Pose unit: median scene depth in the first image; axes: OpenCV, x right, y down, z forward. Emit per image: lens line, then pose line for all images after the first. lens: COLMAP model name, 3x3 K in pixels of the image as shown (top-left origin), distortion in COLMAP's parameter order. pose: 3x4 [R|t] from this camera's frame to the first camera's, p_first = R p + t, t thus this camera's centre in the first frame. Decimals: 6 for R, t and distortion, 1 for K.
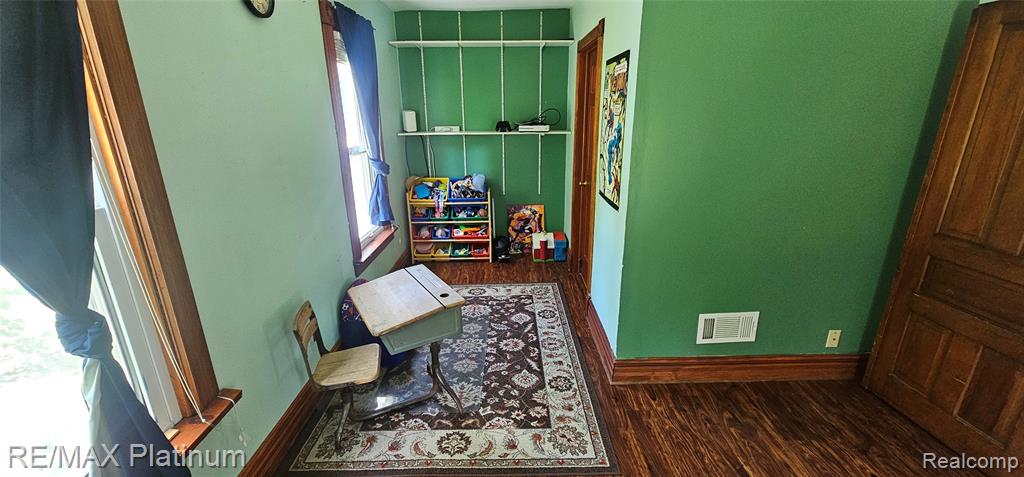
lens RADIAL K [[417.7, 0, 511.2], [0, 417.7, 241.2], [0, 0, 1]] dist [0.001945, -0.000962]
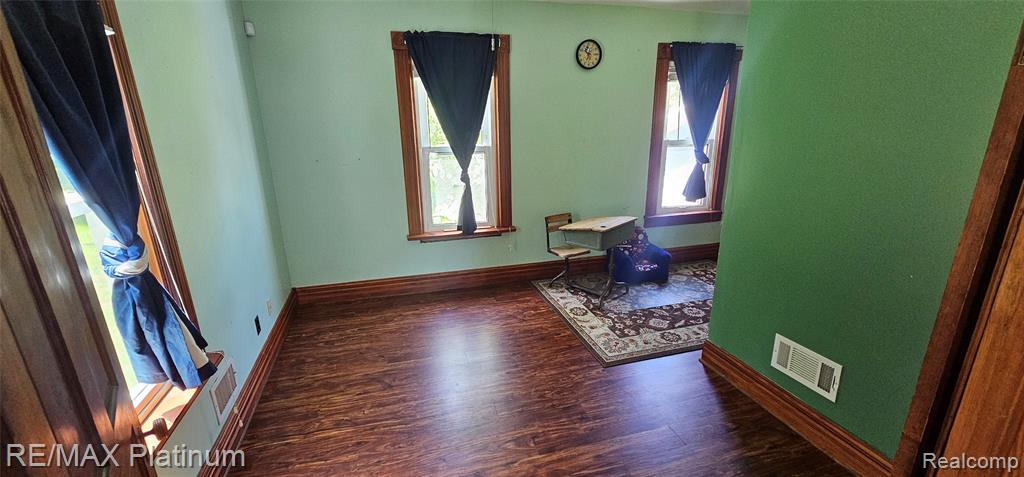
lens RADIAL K [[417.7, 0, 502.5], [0, 417.7, 241.7], [0, 0, 1]] dist [0.001945, -0.000962]
pose [[0.264400, 0.281597, -0.922386, 1.120346], [-0.275349, 0.938654, 0.207635, -0.044242], [0.924270, 0.199079, 0.325717, 0.091829]]
